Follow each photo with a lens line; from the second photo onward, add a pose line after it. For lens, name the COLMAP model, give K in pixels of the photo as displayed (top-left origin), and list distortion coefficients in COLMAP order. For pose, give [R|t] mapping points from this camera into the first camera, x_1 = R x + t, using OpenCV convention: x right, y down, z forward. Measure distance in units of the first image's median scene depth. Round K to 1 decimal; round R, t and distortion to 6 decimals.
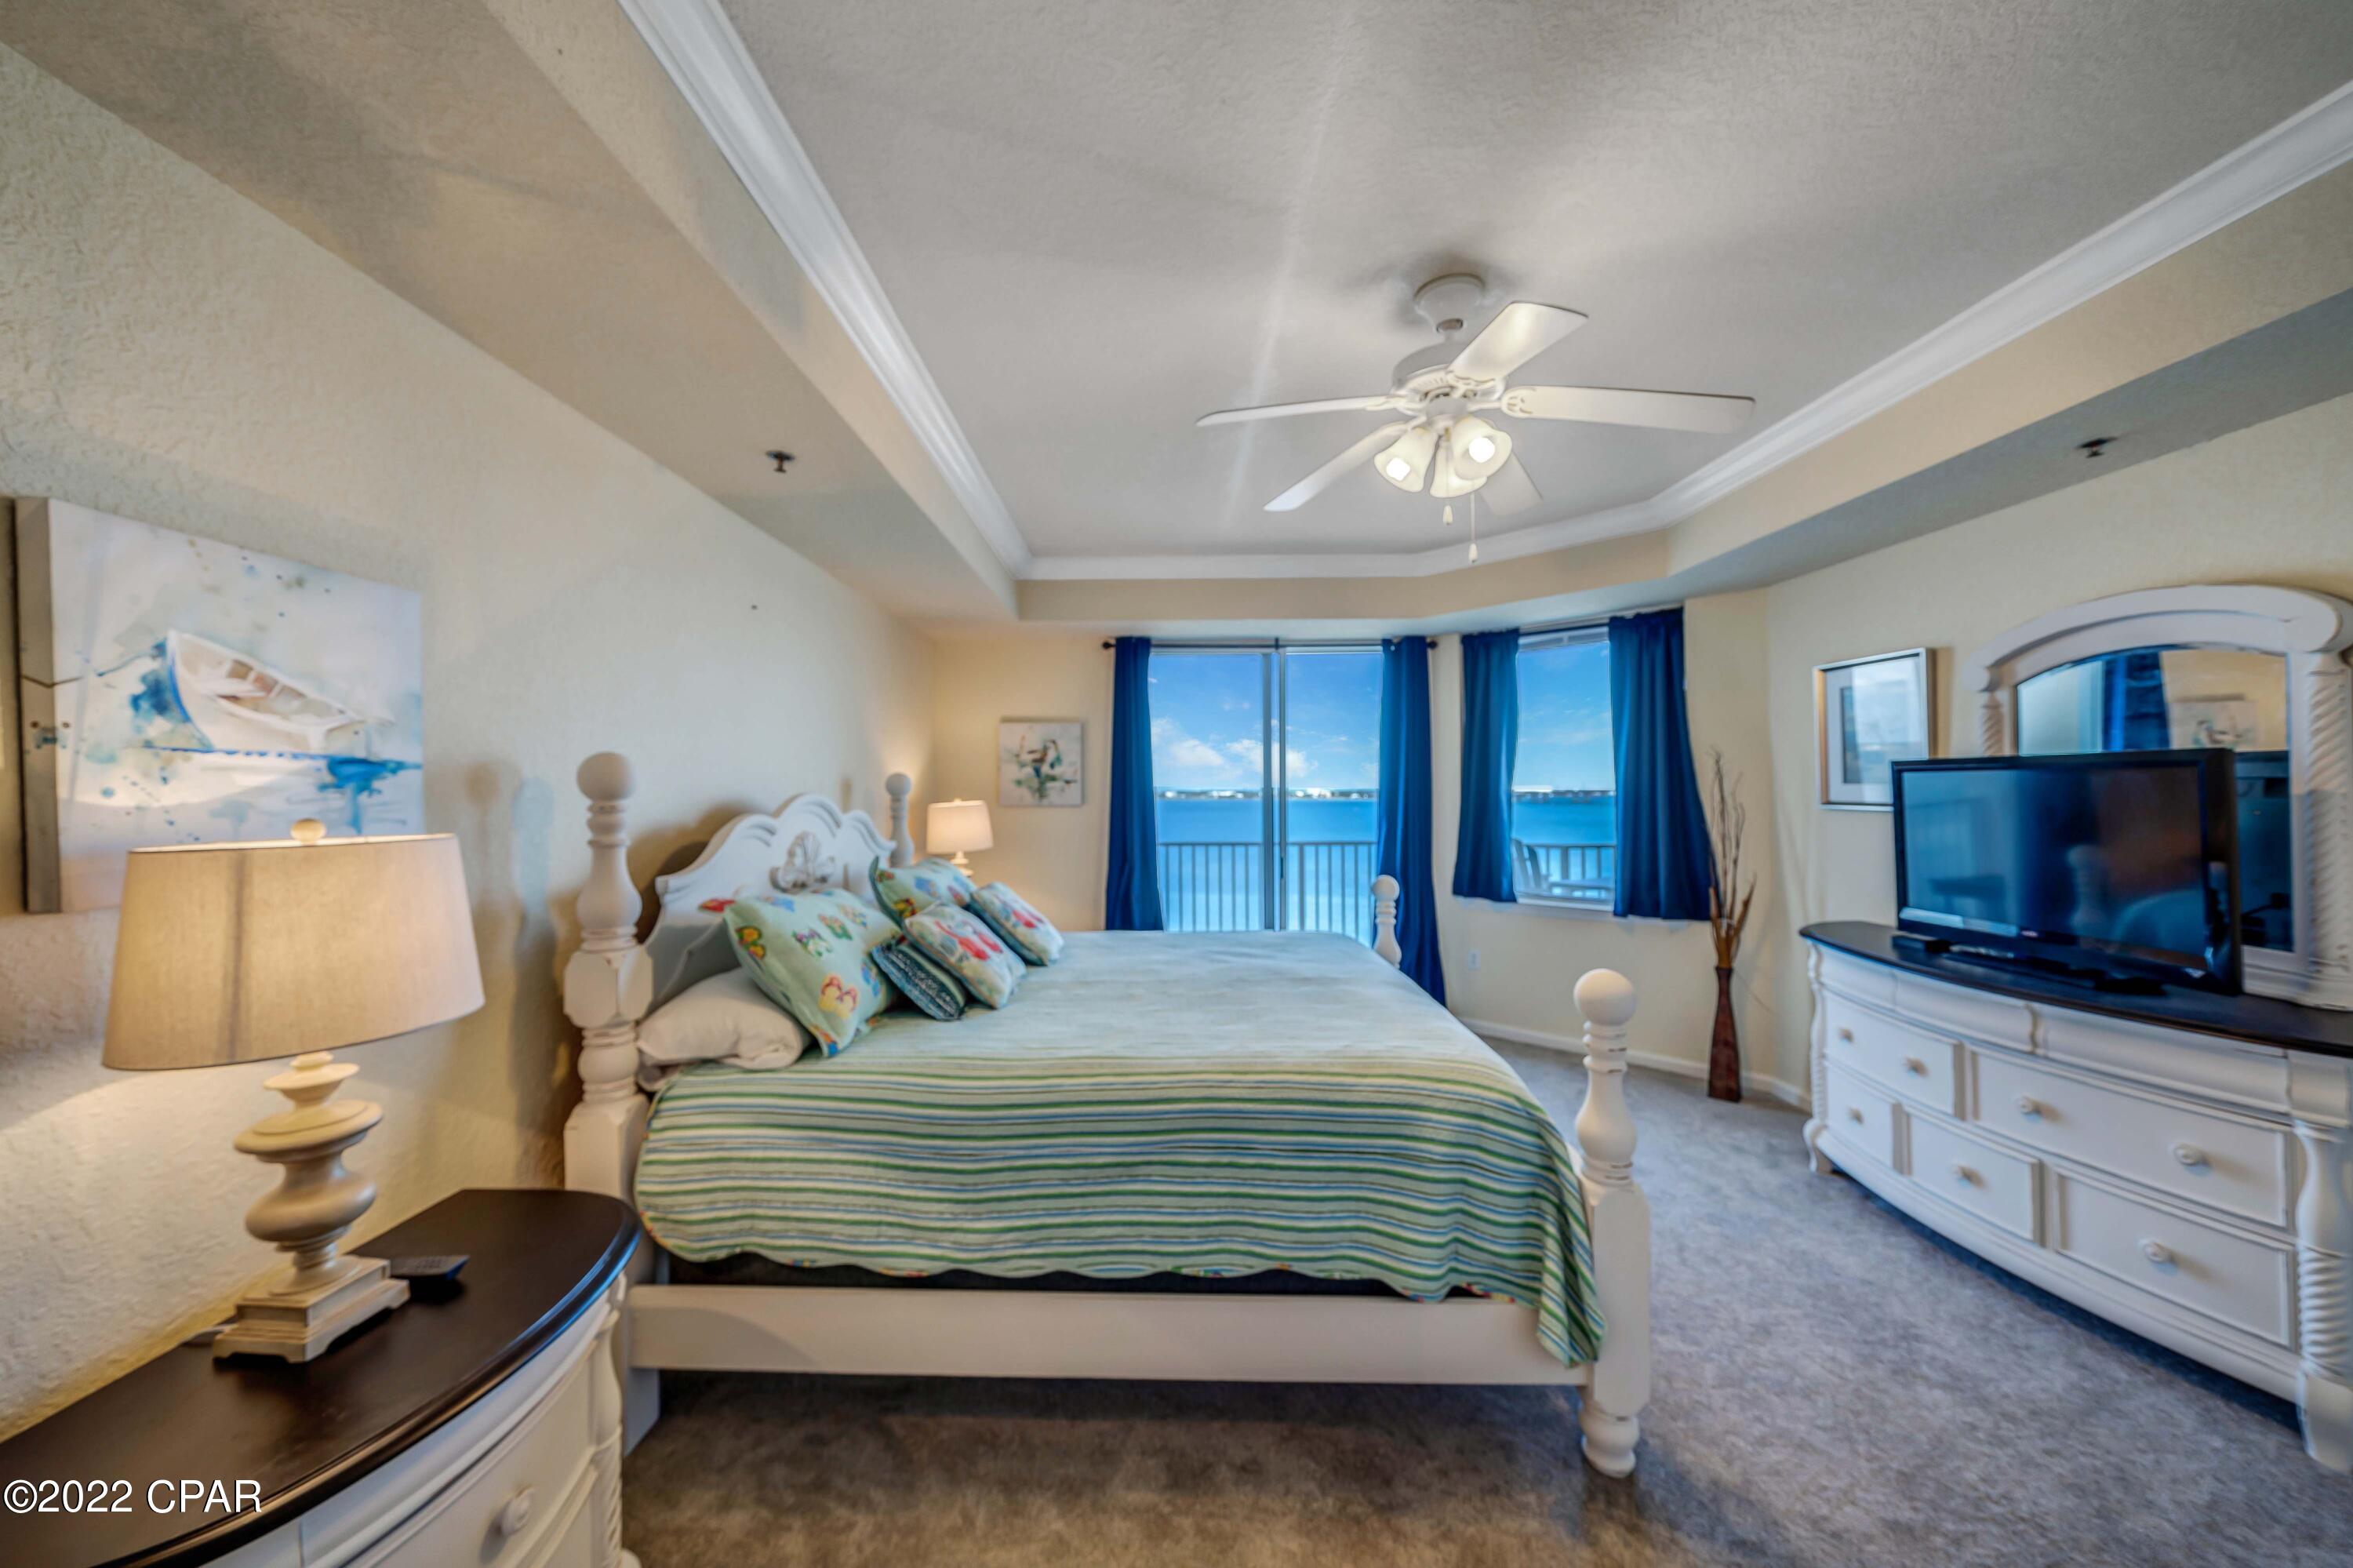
lens RADIAL K [[815.8, 0, 1162.9], [0, 815.8, 786.3], [0, 0, 1]] dist [-0.001327, -0.000106]
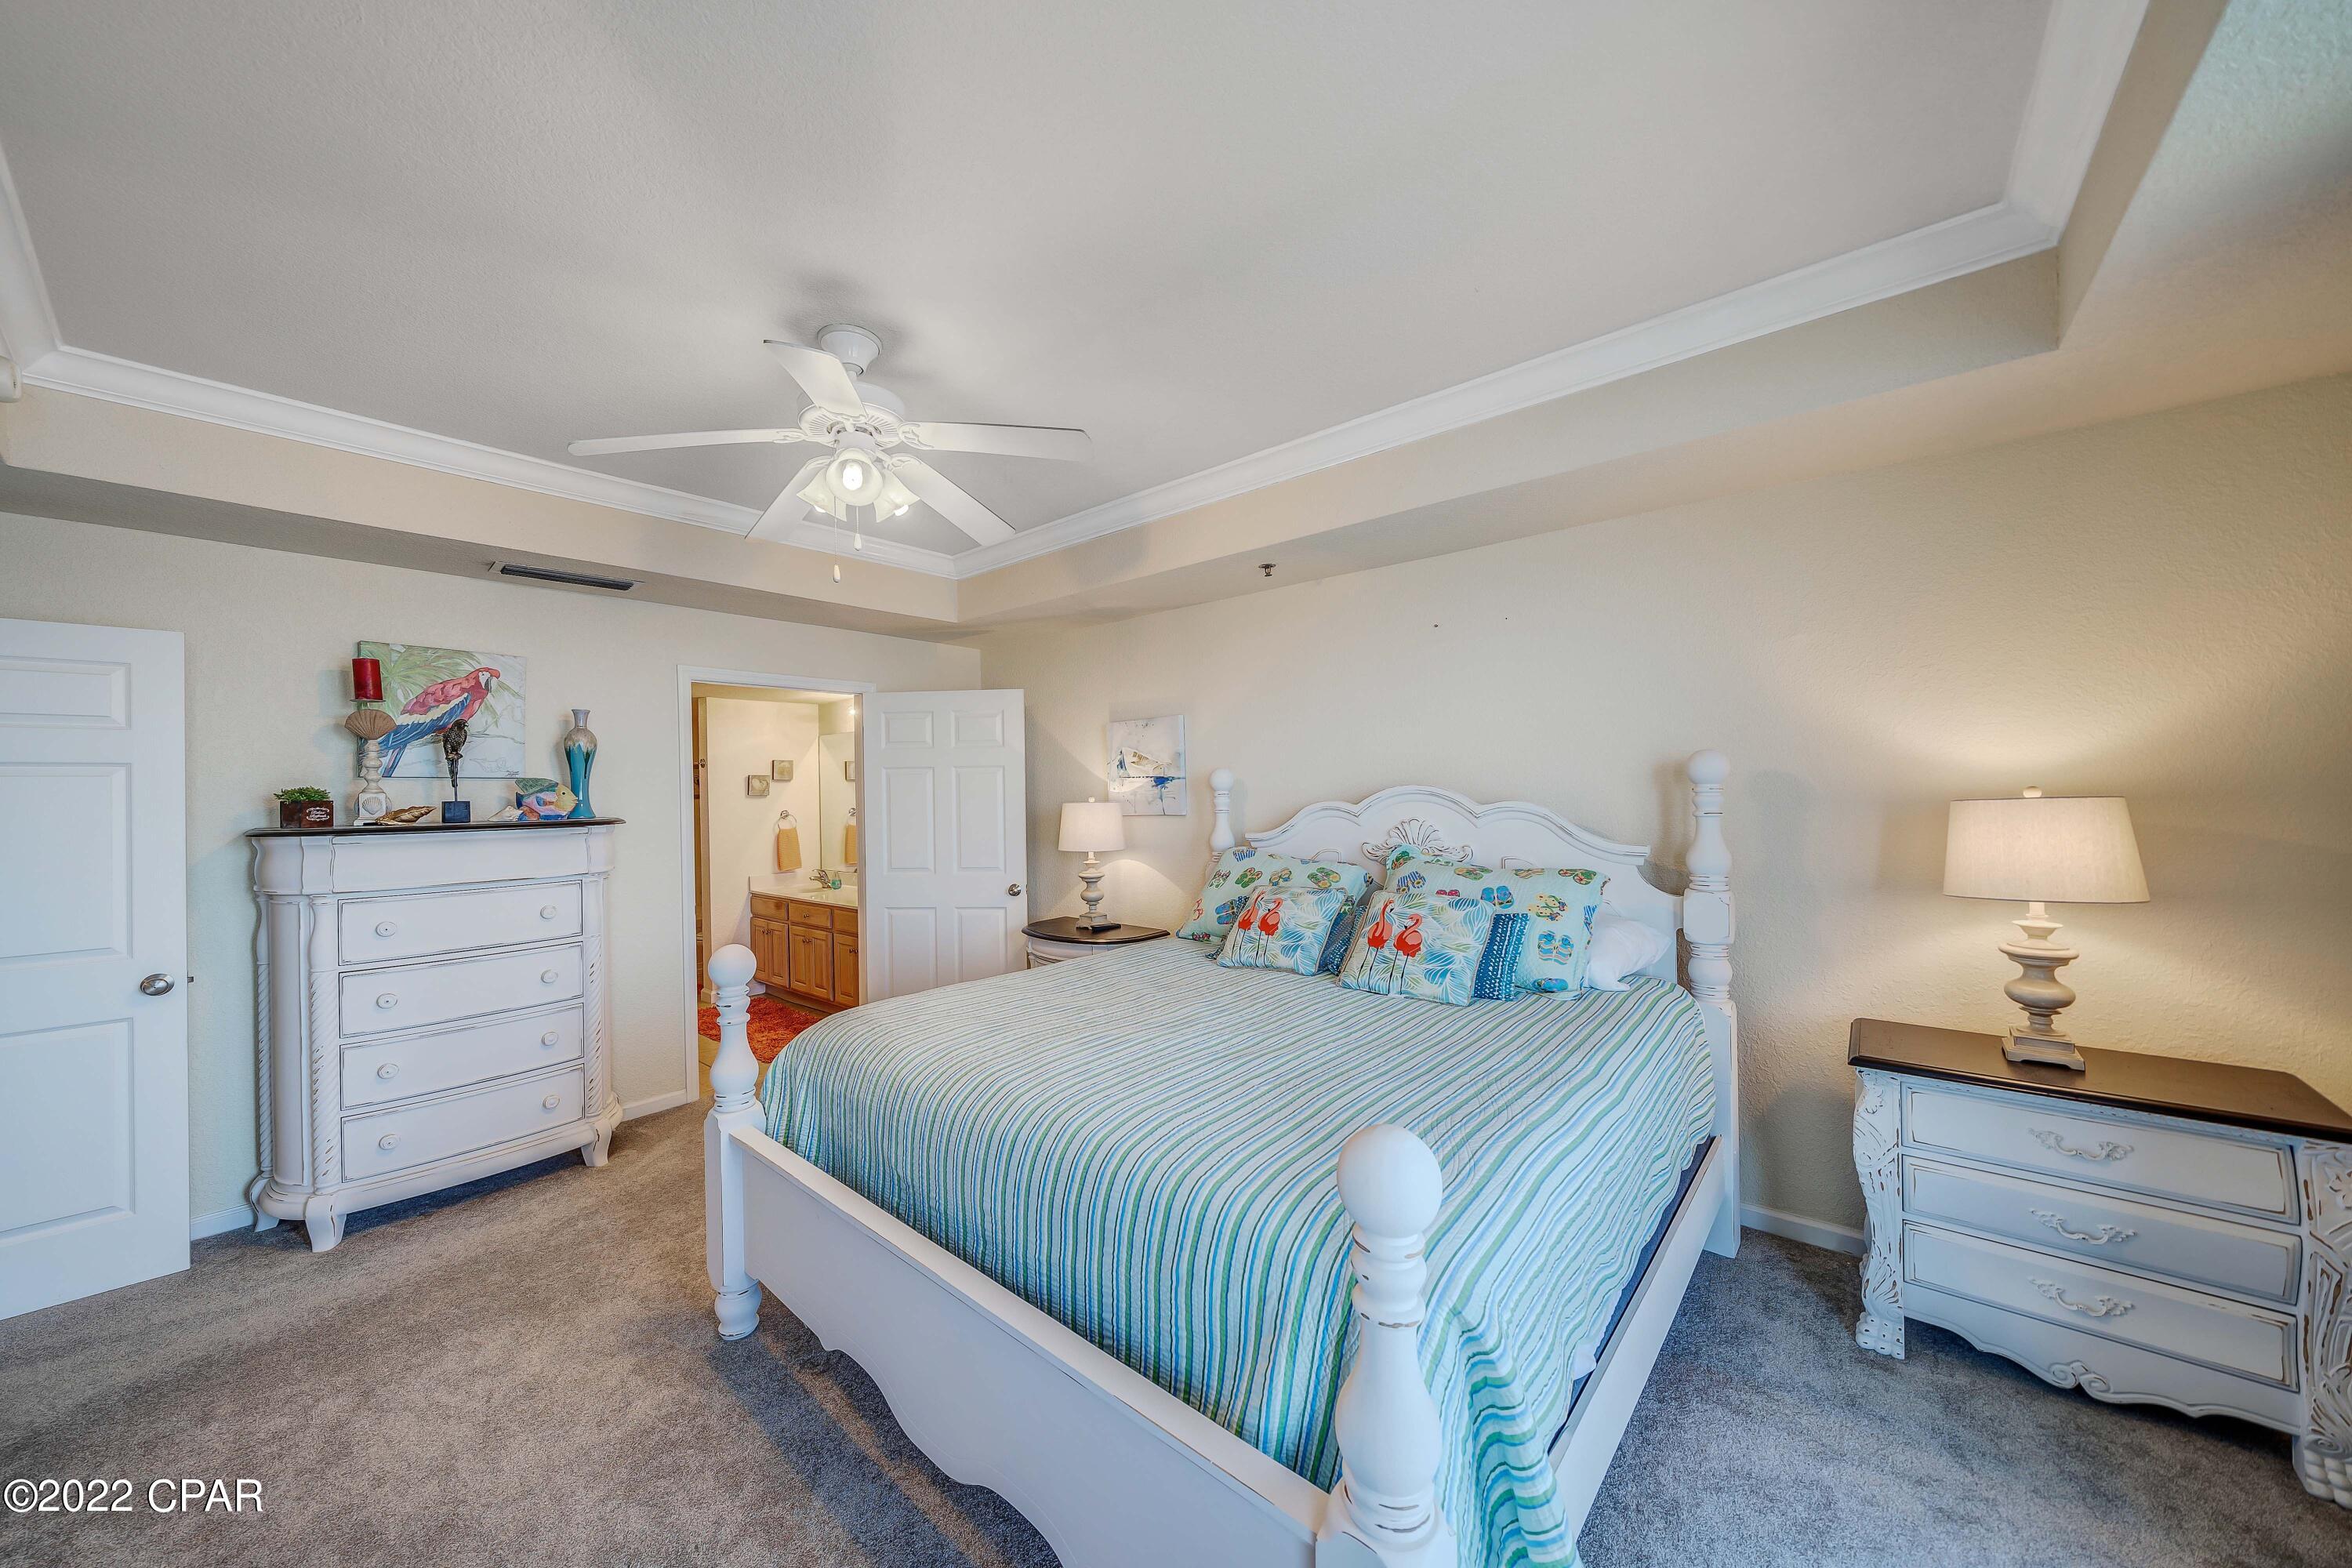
lens RADIAL K [[815.4, 0, 1162.5], [0, 815.4, 786.3], [0, 0, 1]] dist [-0.001327, -0.000106]
pose [[-0.641308, 0.014855, -0.767139, 0.403493], [0.025944, 0.999661, -0.002331, 0.002665], [0.766844, -0.021398, -0.641476, 0.882252]]
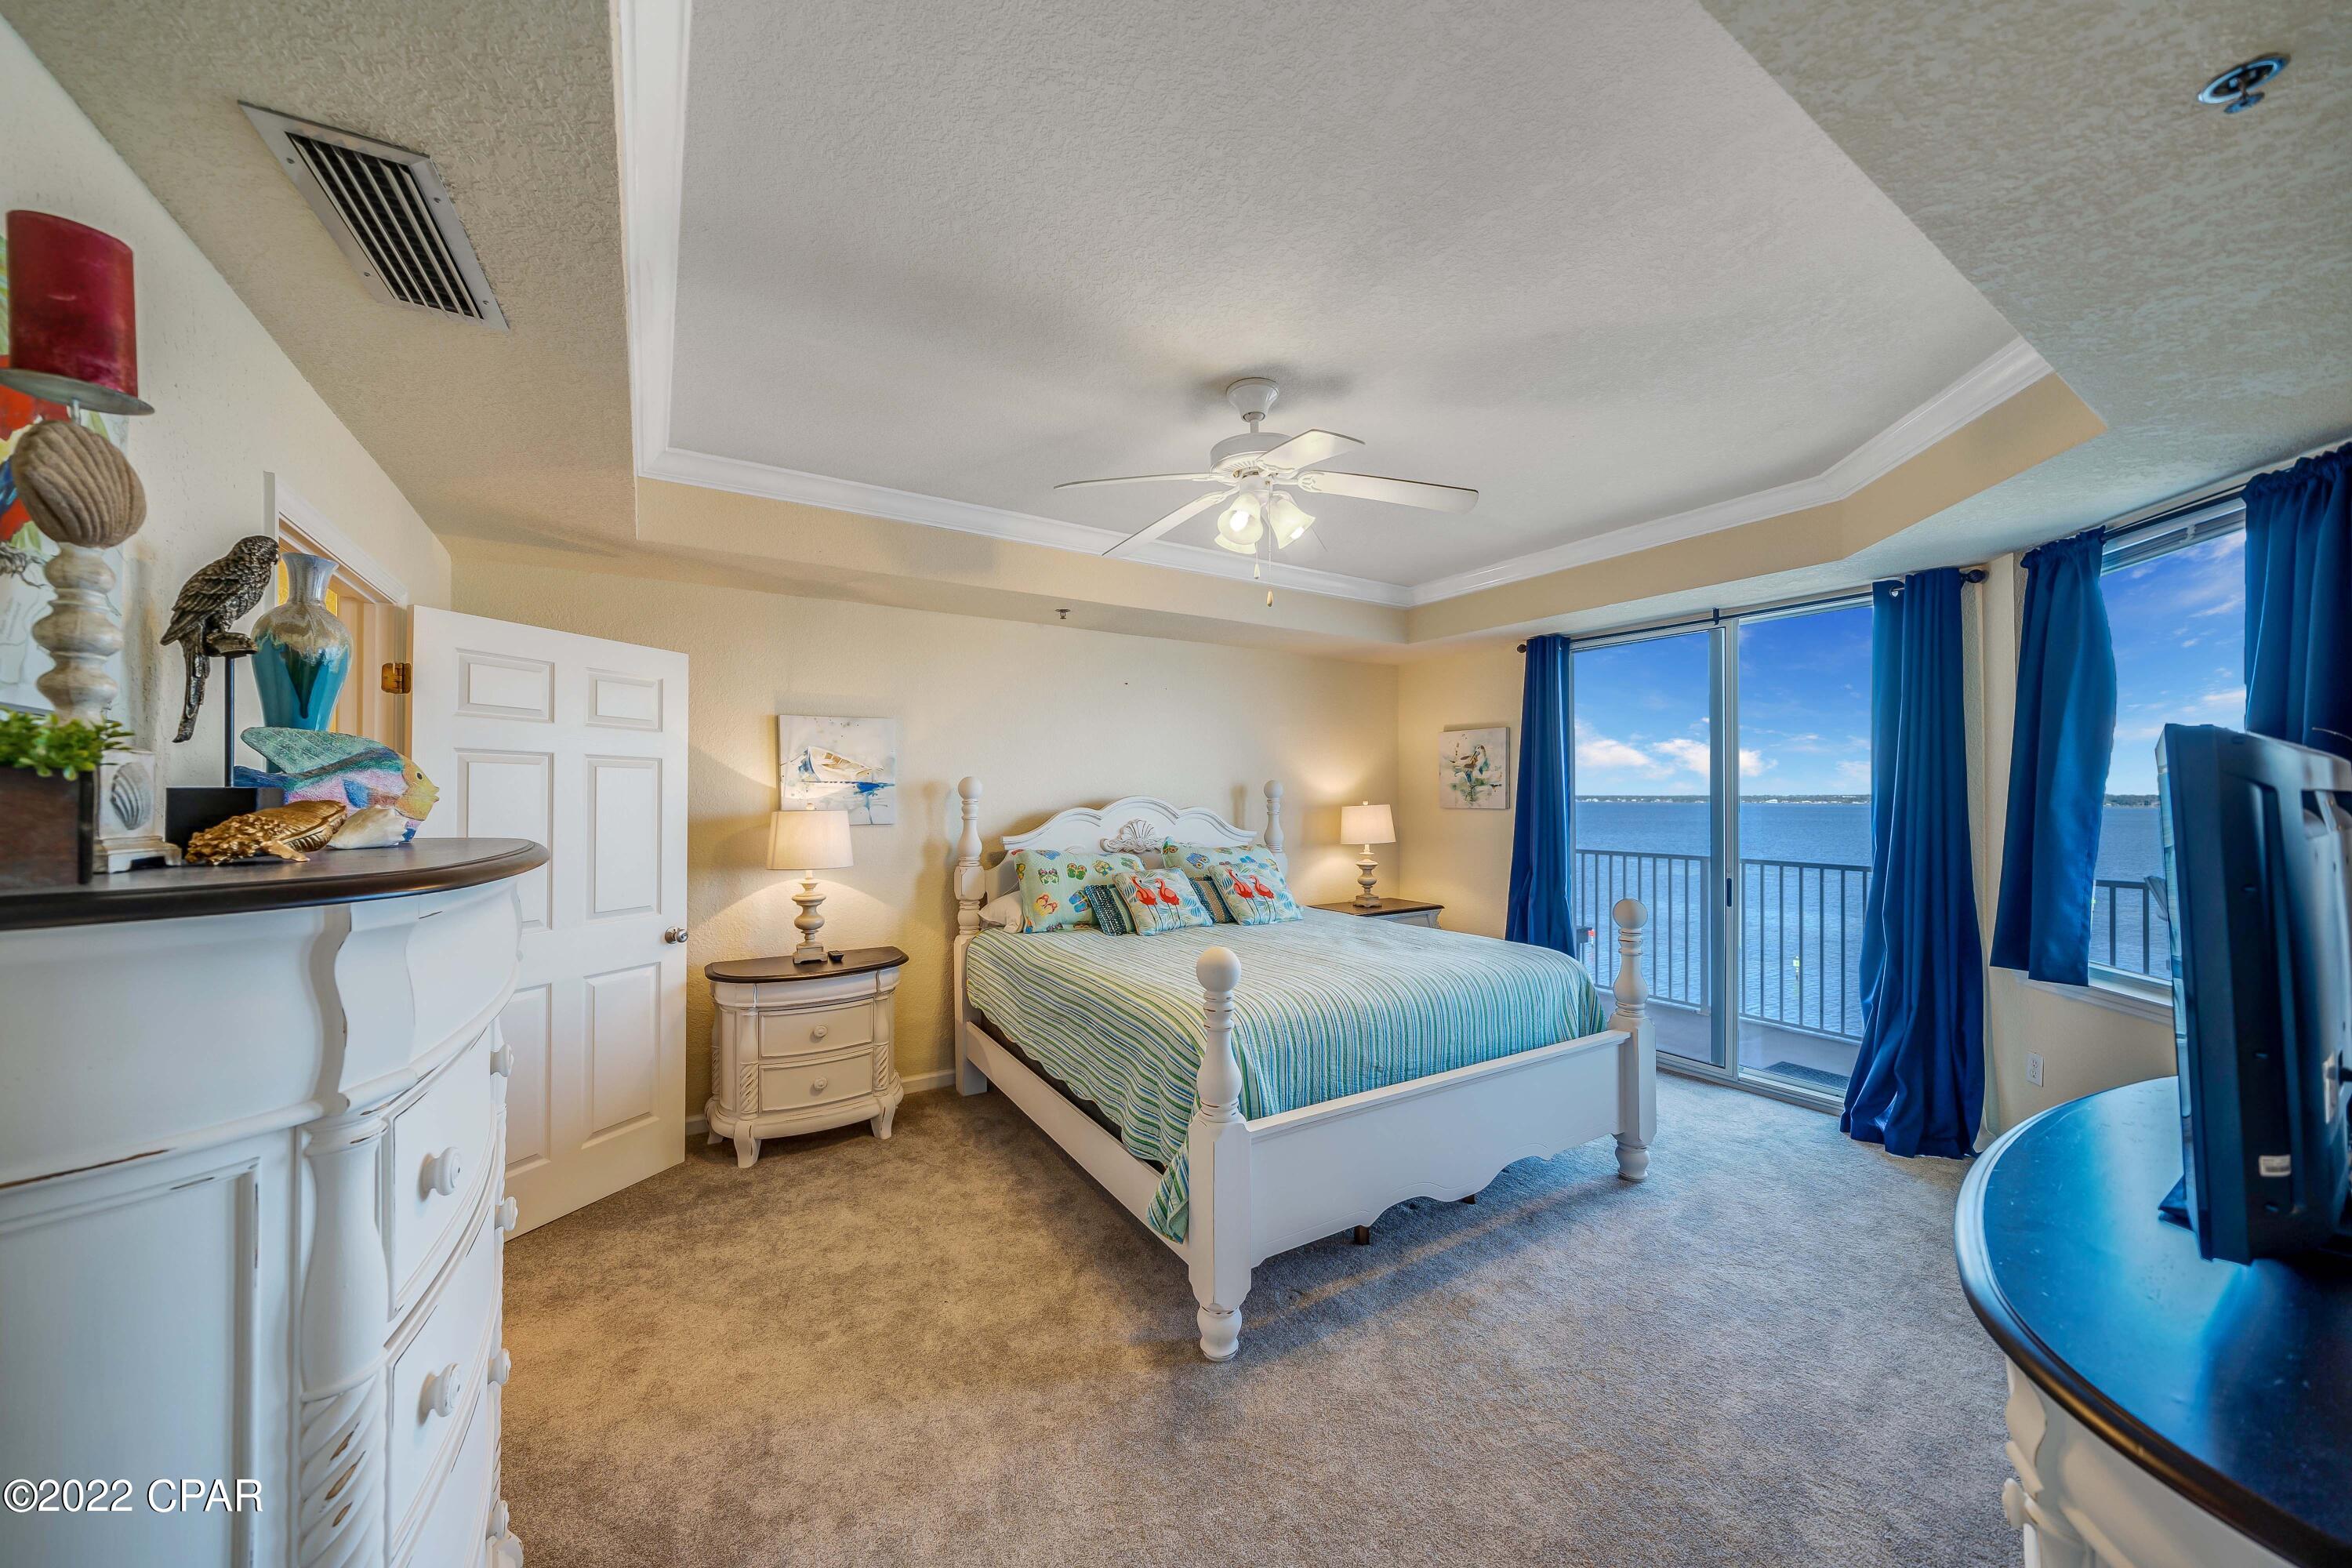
lens RADIAL K [[818.2, 0, 1163.2], [0, 818.2, 795.5], [0, 0, 1]] dist [-0.001116, -0.000116]
pose [[0.535403, 0.008922, -0.844550, 0.578931], [0.001358, 0.999934, 0.011424, -0.006226], [0.844596, -0.007264, 0.535356, 0.103071]]
